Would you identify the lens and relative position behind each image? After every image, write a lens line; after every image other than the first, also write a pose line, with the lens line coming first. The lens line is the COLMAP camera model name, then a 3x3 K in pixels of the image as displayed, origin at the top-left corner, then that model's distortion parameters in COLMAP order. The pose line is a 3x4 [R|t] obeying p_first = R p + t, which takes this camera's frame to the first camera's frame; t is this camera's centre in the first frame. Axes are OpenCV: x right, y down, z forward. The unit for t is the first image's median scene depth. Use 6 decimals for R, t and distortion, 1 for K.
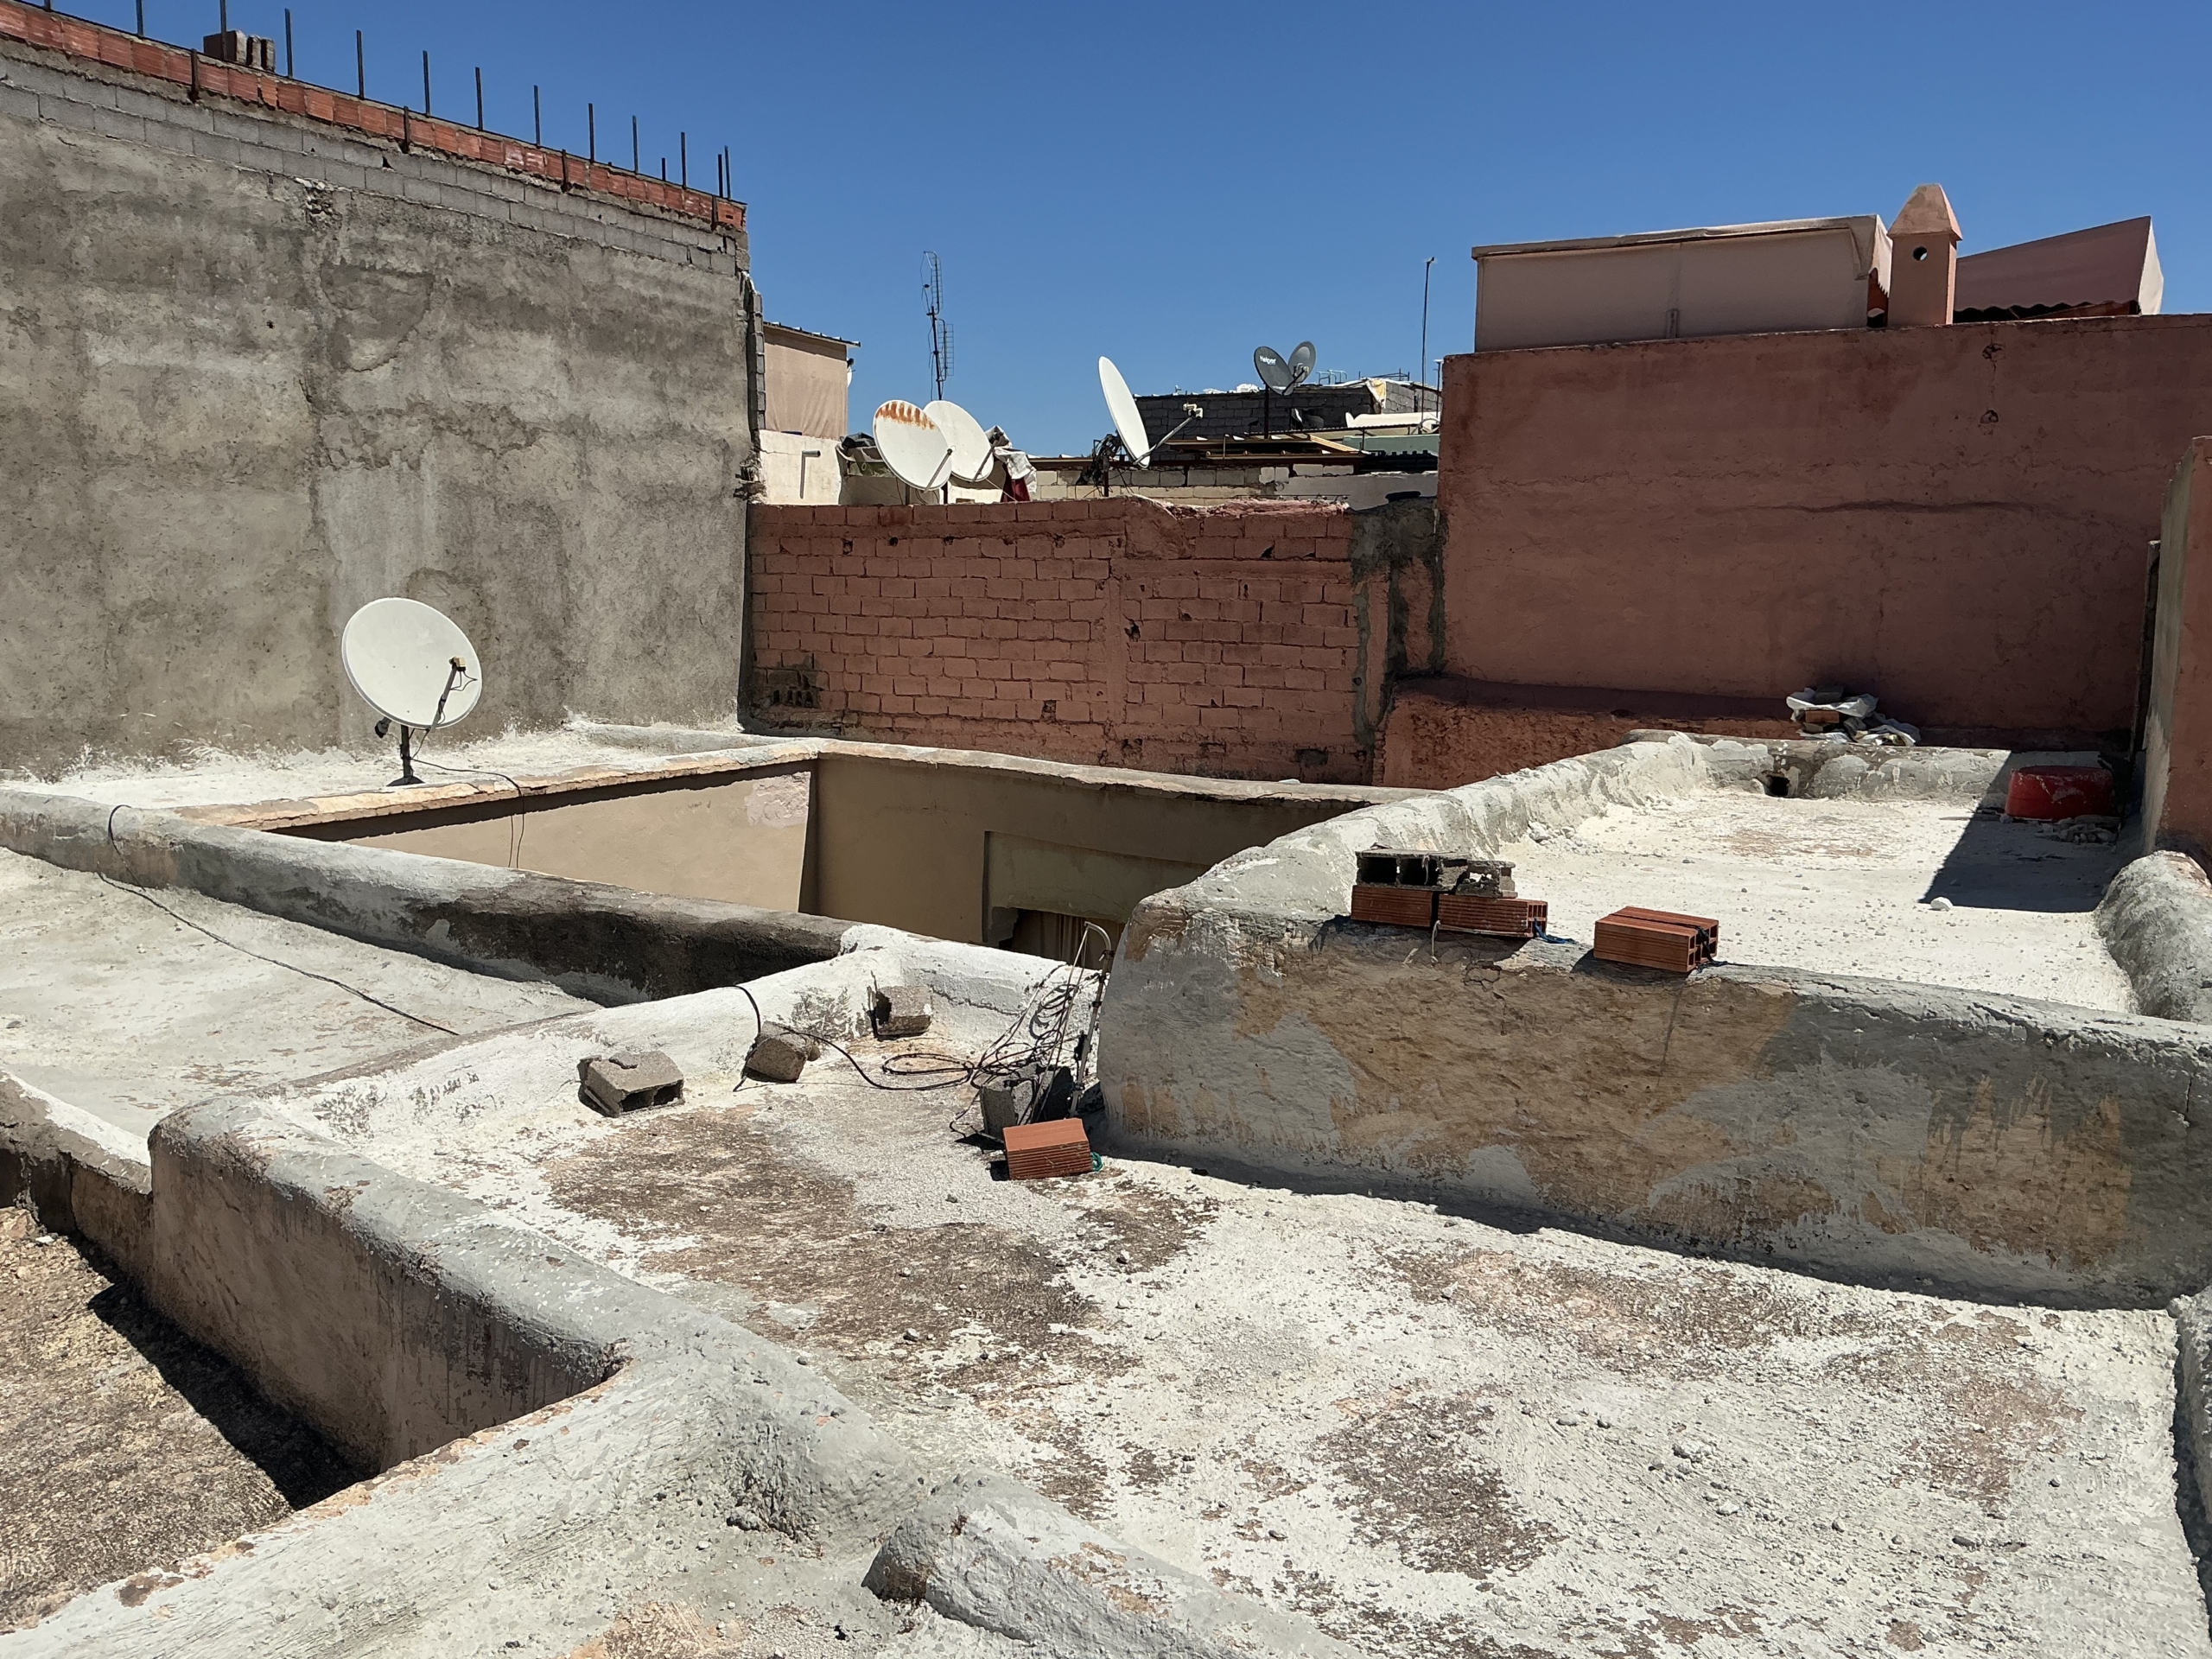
lens RADIAL K [[1824.8, 0, 1106.0], [0, 1824.8, 829.5], [0, 0, 1]] dist [0.171255, -0.345259]
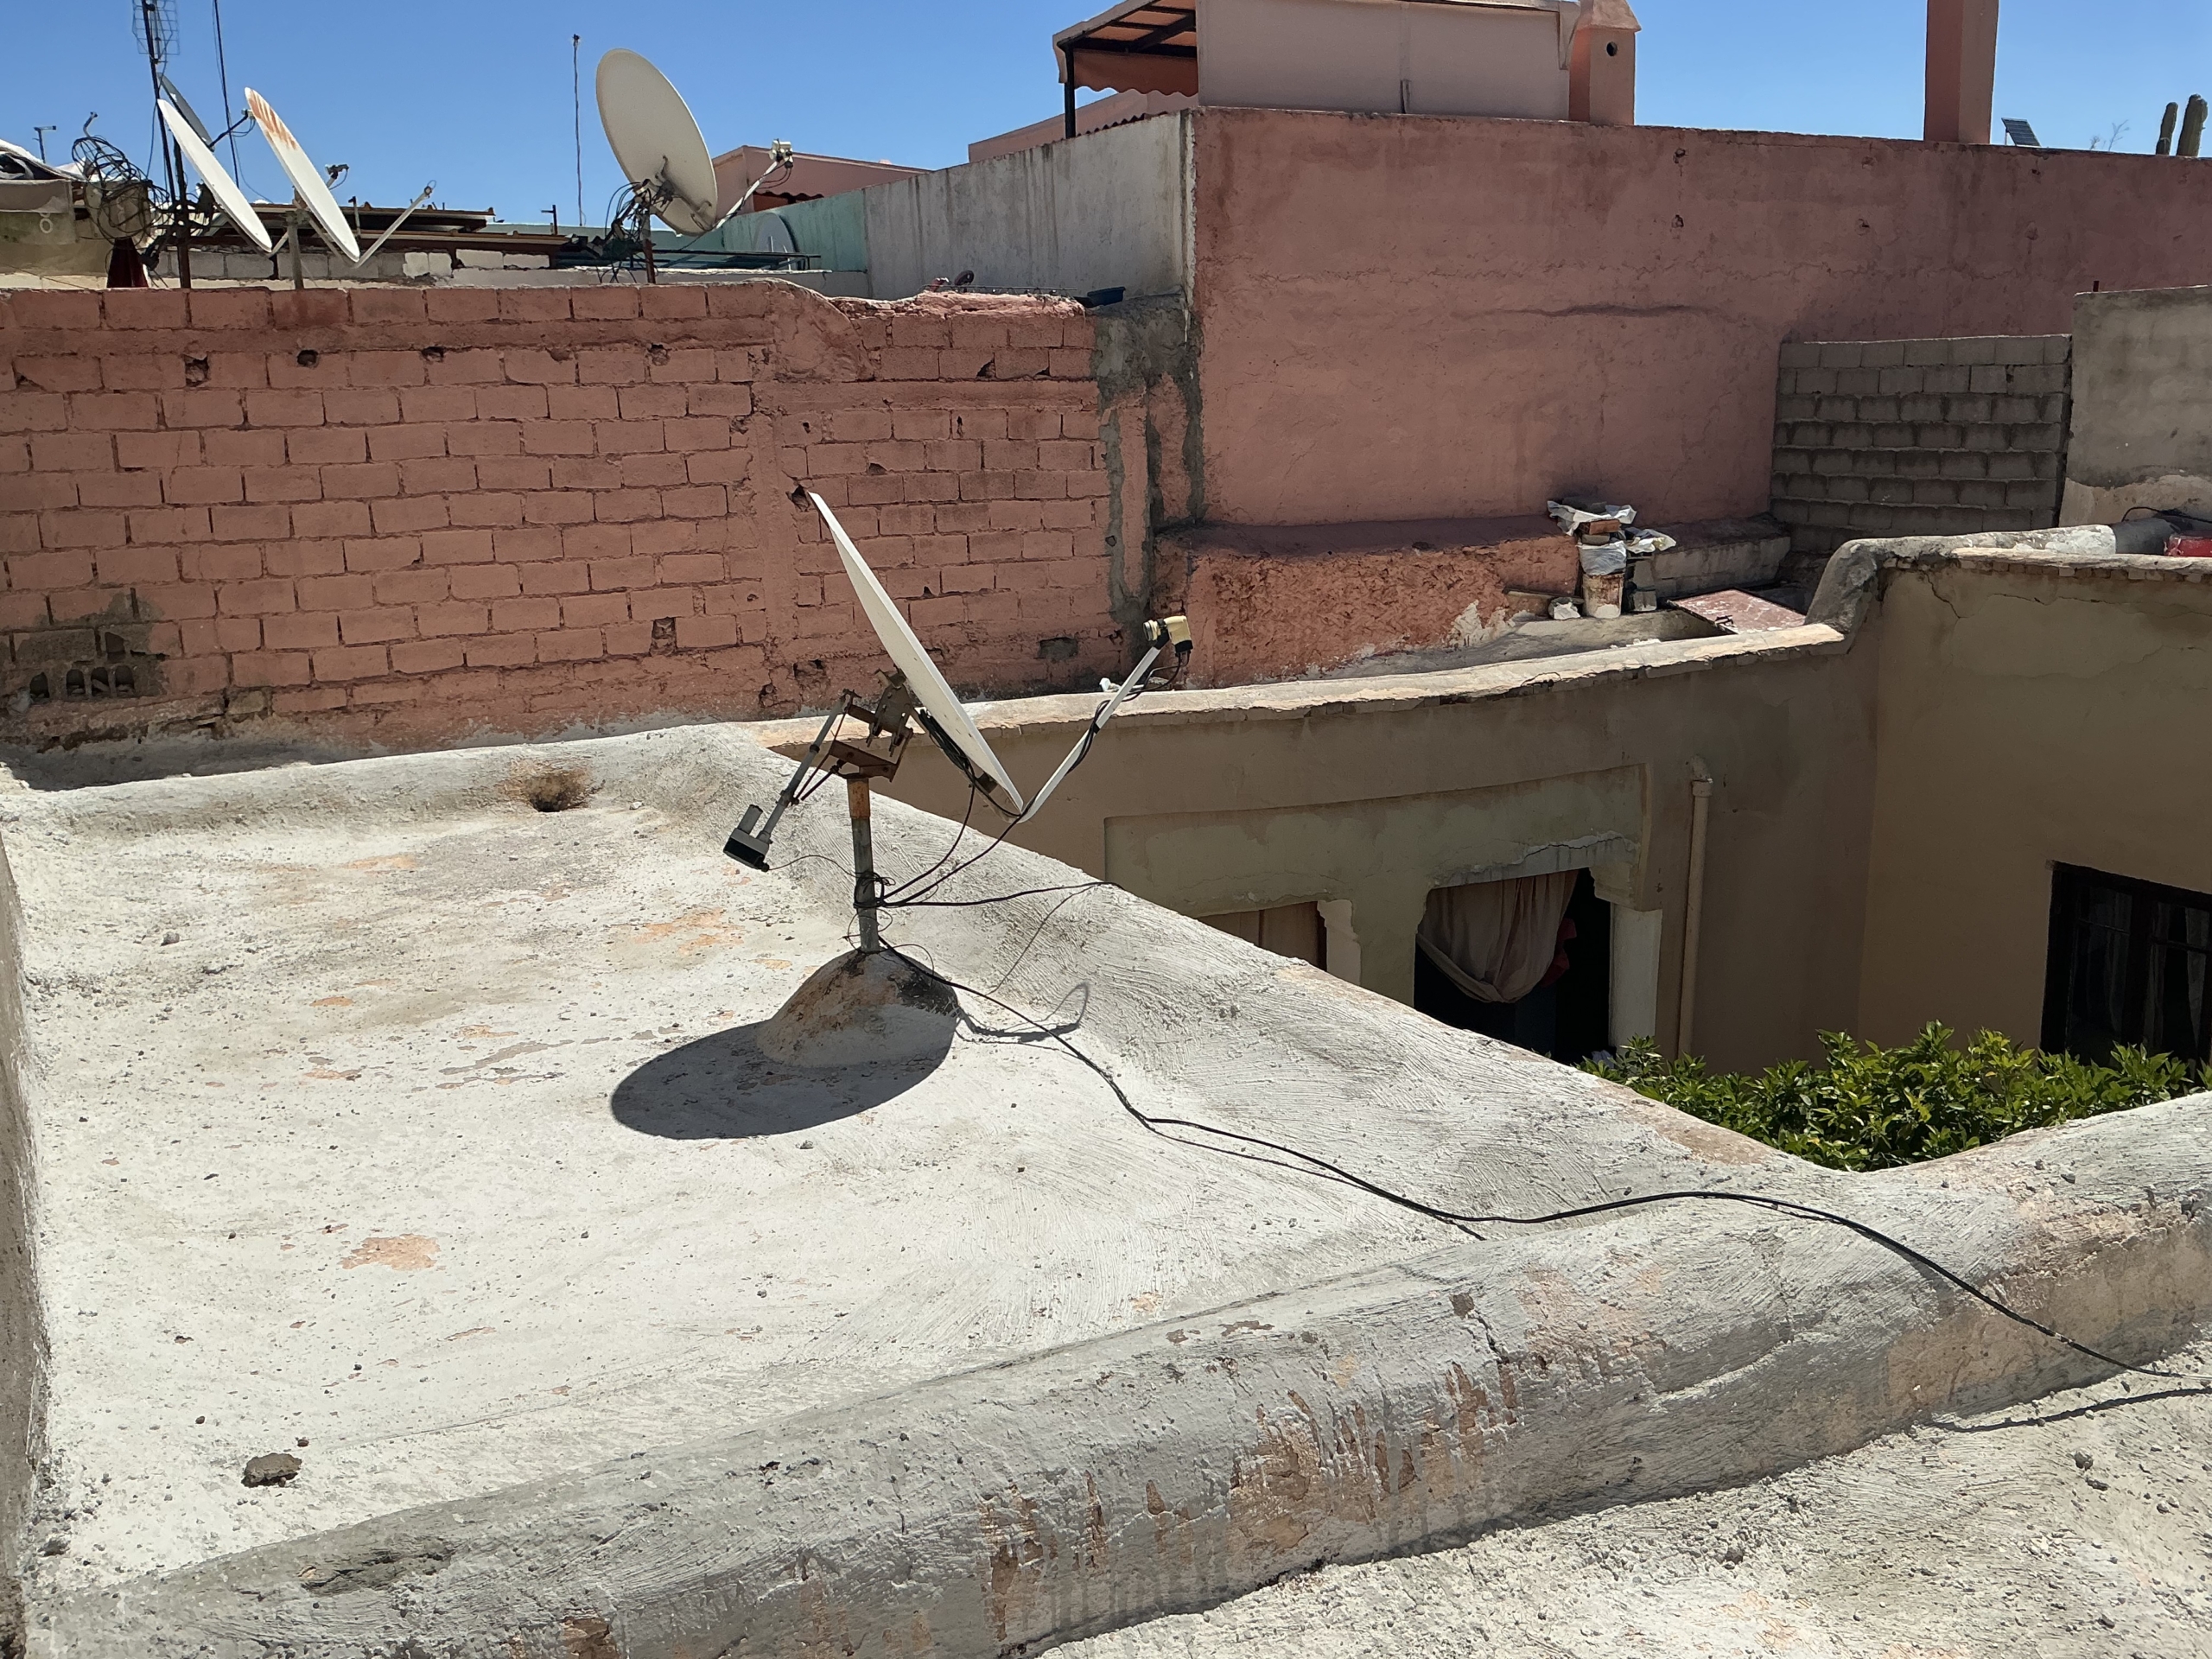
lens RADIAL K [[1824.8, 0, 1106.0], [0, 1824.8, 829.5], [0, 0, 1]] dist [0.171255, -0.345259]
pose [[0.544104, -0.211936, 0.811809, -0.527834], [0.148155, 0.976636, 0.155667, -0.085152], [-0.825833, 0.035575, 0.562791, 0.592924]]
